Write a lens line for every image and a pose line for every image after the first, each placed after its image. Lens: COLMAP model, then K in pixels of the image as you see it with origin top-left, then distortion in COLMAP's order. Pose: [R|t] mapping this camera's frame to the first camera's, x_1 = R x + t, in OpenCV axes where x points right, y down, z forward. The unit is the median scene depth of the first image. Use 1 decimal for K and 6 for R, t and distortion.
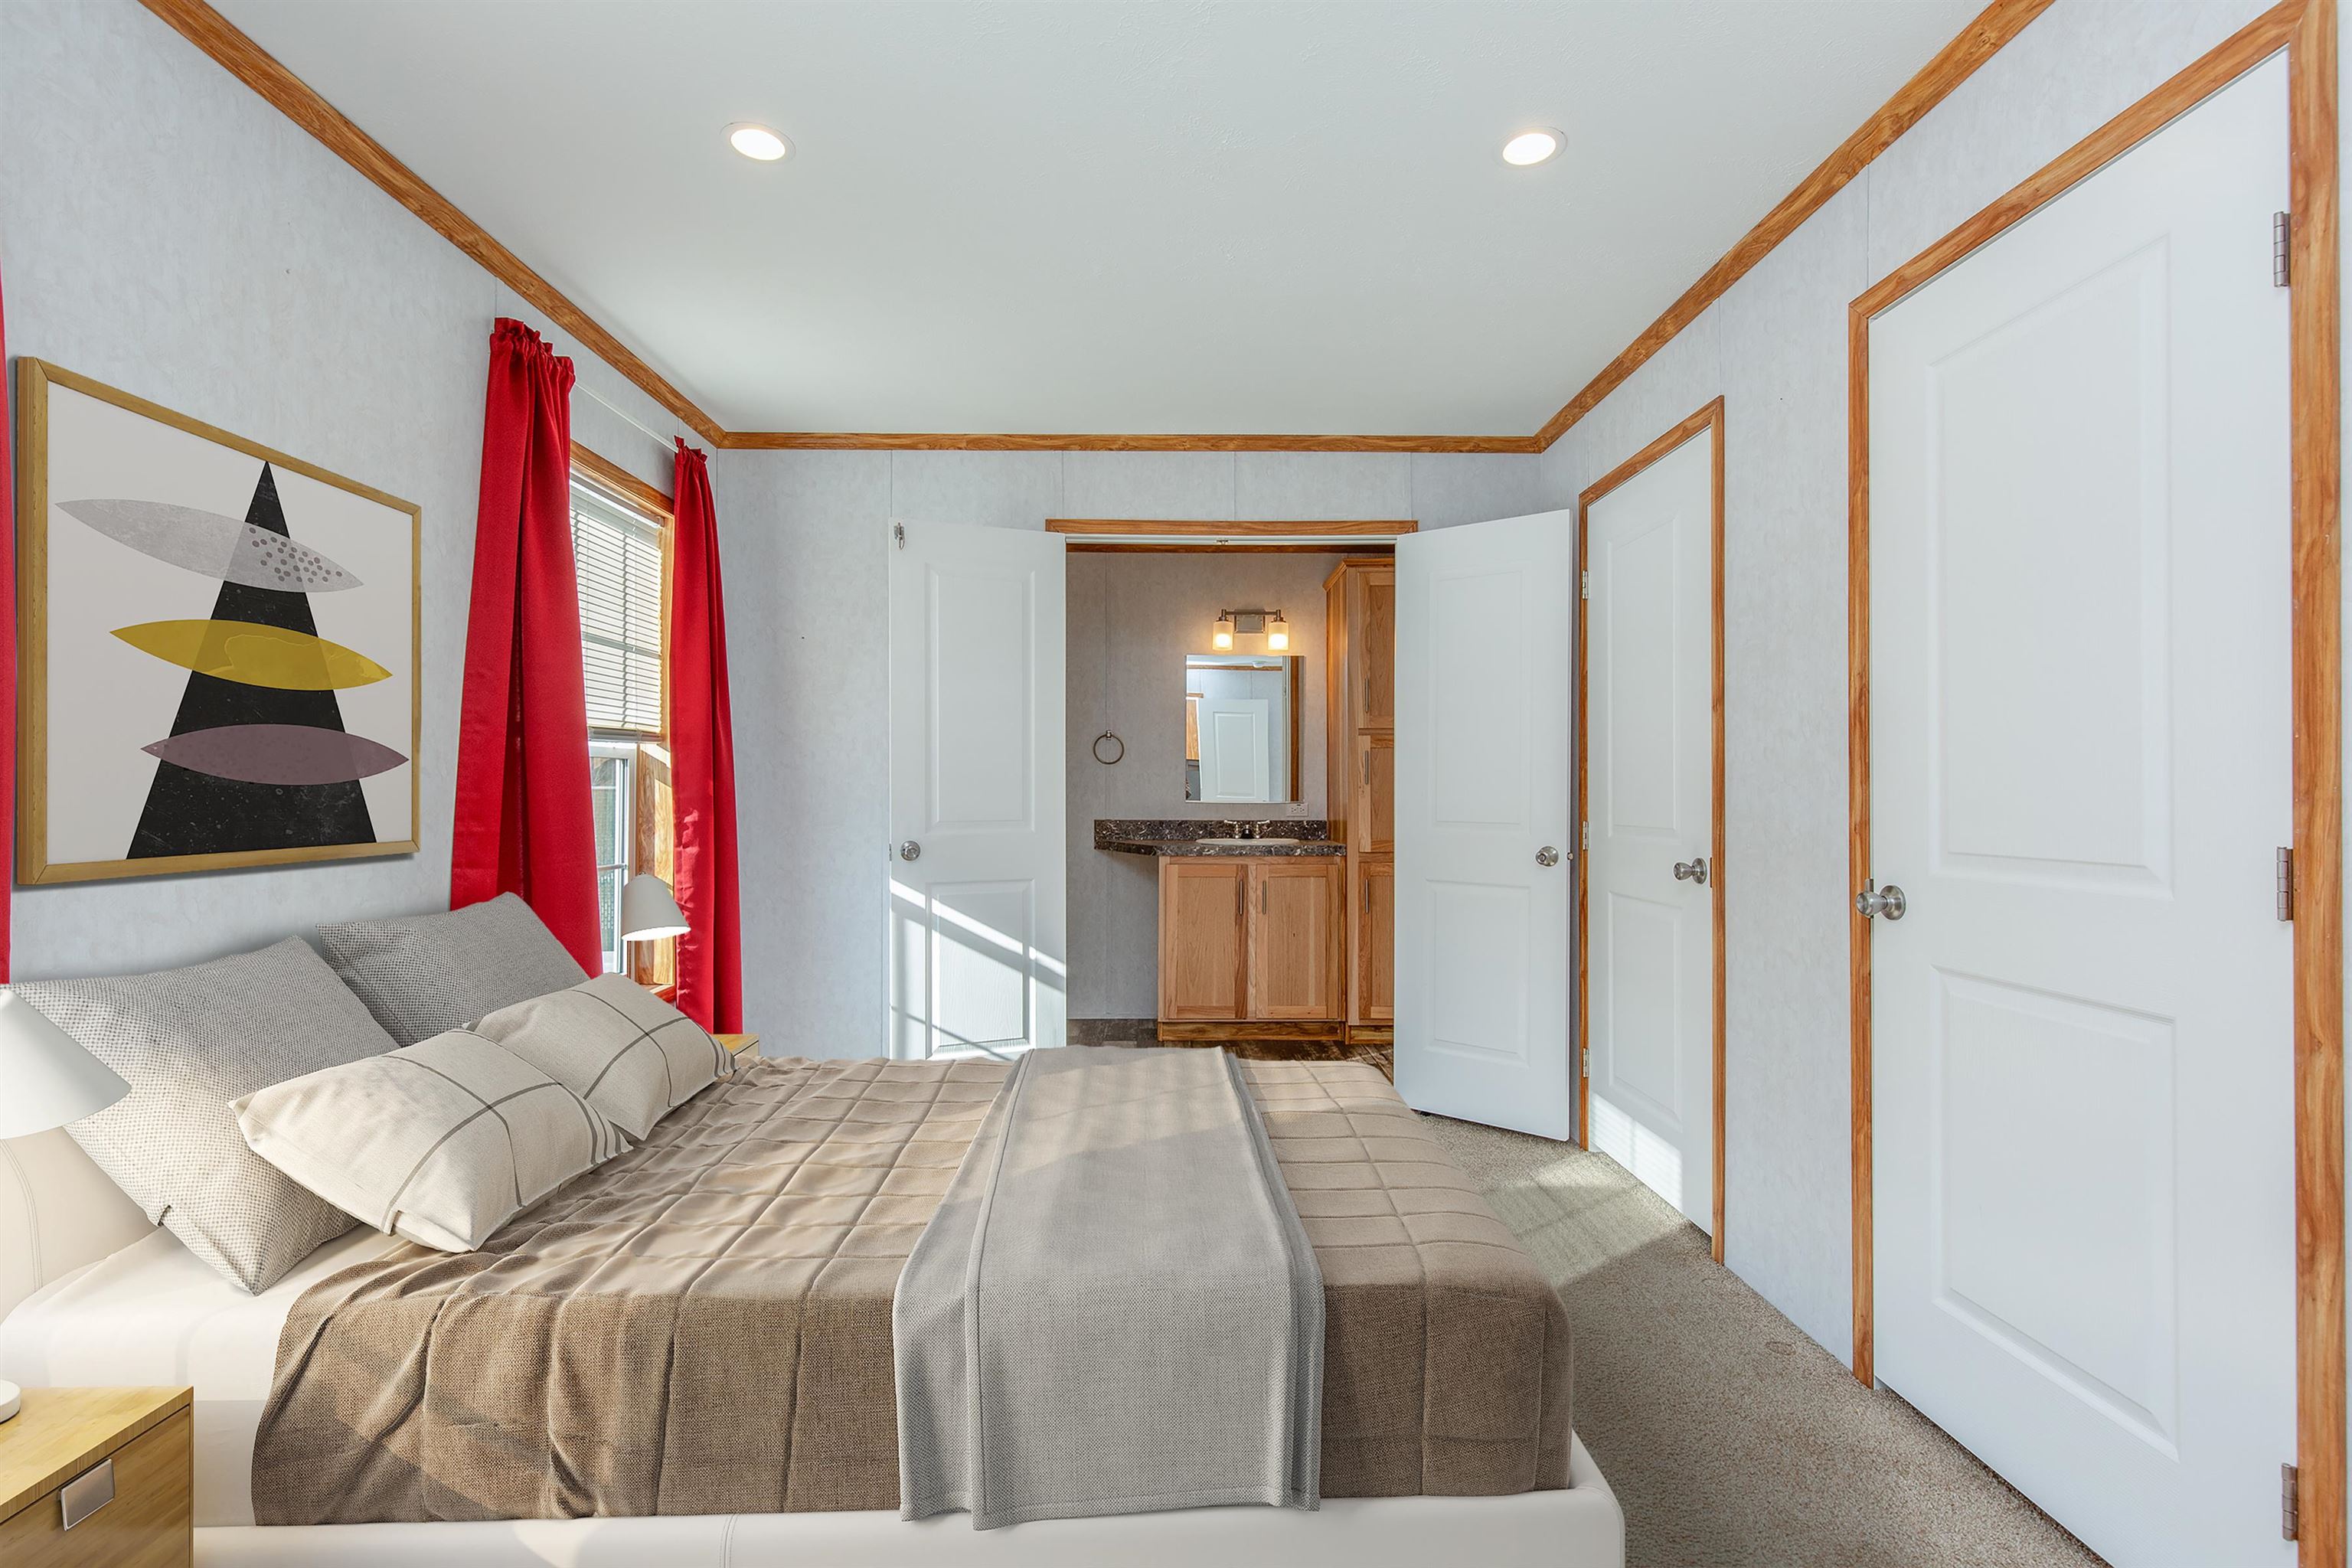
lens RADIAL K [[1076.5, 0, 1161.4], [0, 1076.5, 785.1], [0, 0, 1]] dist [0.009869, -0.002758]
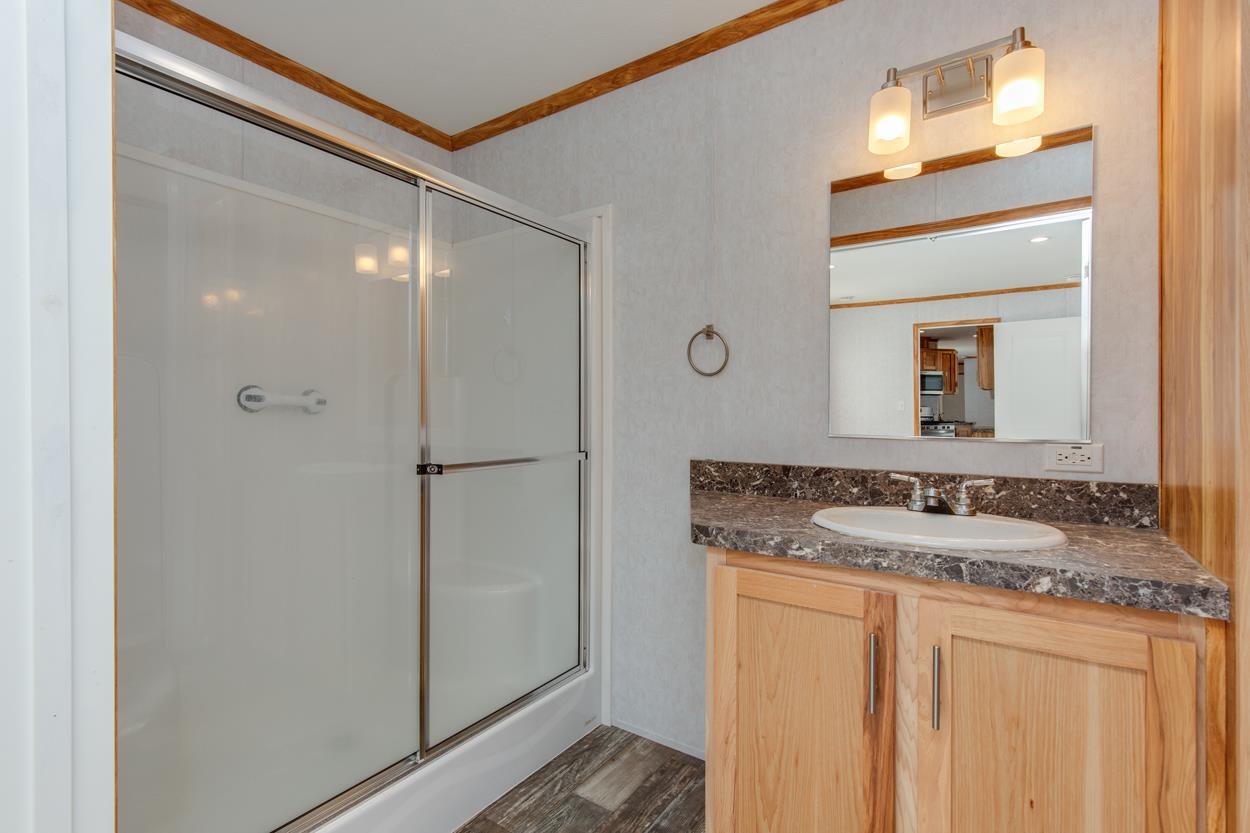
lens RADIAL K [[572.1, 0, 626.6], [0, 572.1, 417.1], [0, 0, 1]] dist [0.009869, -0.002758]
pose [[0.819432, 0.001583, -0.573175, 0.122101], [0.004291, 0.999951, 0.008895, 0.002658], [0.573161, -0.009749, 0.819385, 0.756470]]
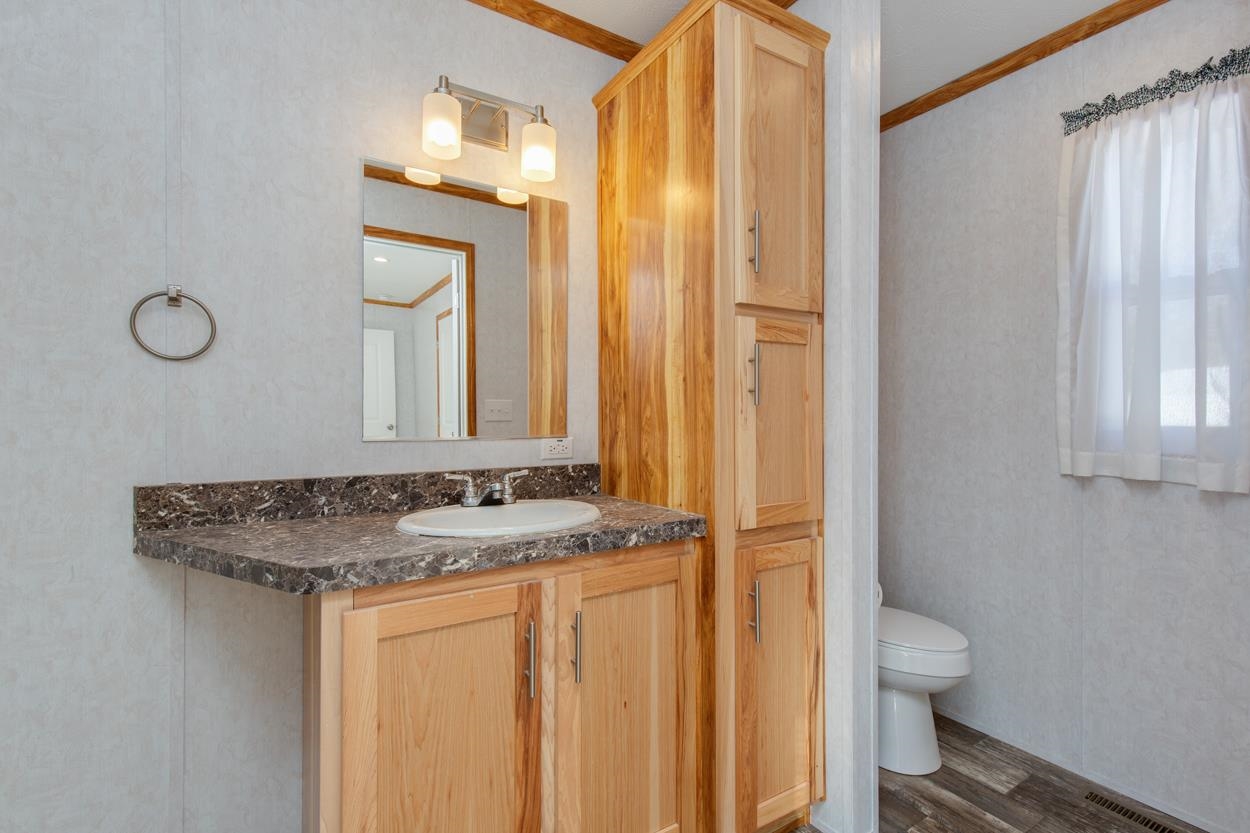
lens RADIAL K [[572.1, 0, 621.7], [0, 572.1, 419.2], [0, 0, 1]] dist [0.009869, -0.002758]
pose [[0.851162, -0.005868, 0.524871, -0.018097], [-0.001105, 0.999915, 0.012970, 0.002070], [-0.524902, -0.011619, 0.851083, 0.772640]]
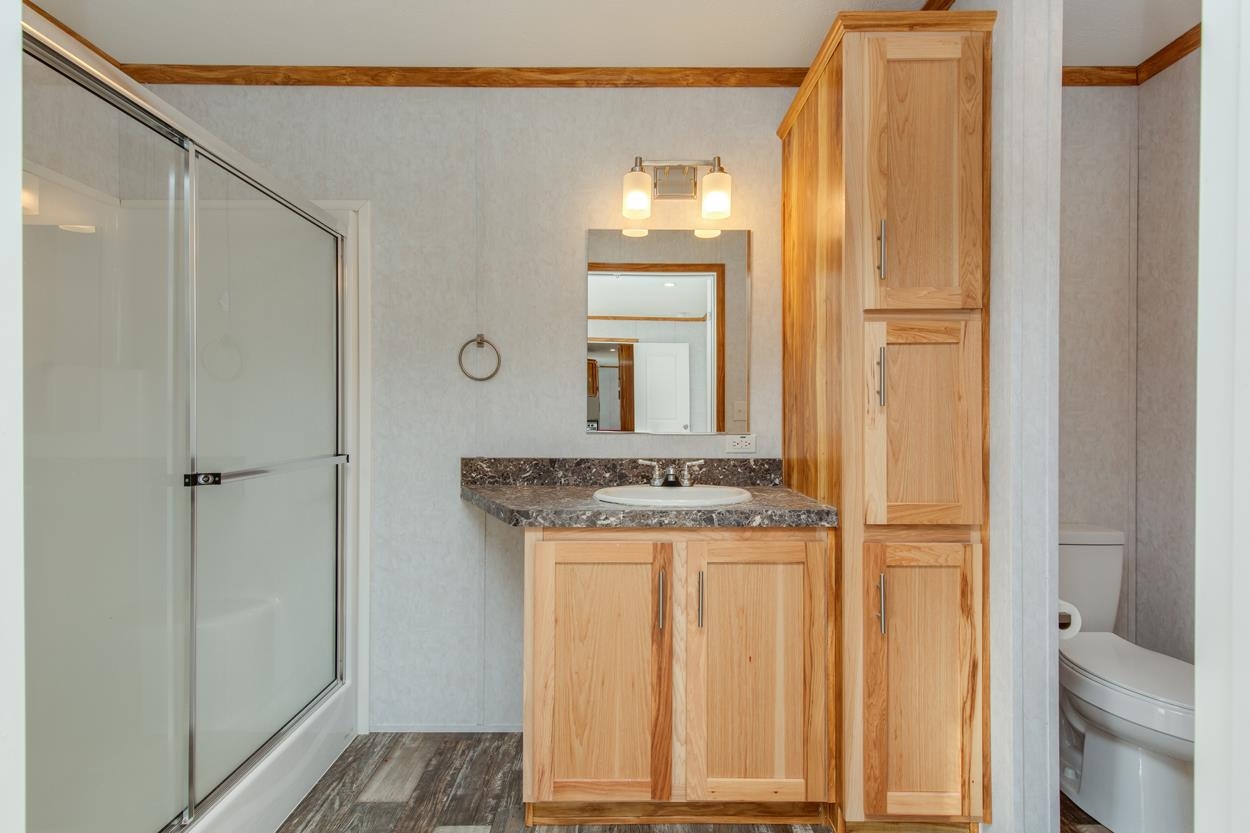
lens RADIAL K [[572.1, 0, 620.8], [0, 572.1, 417.9], [0, 0, 1]] dist [0.009869, -0.002758]
pose [[0.999942, -0.000791, -0.010763, 0.054894], [0.000909, 0.999939, 0.010977, 0.001640], [0.010754, -0.010986, 0.999882, 0.681249]]
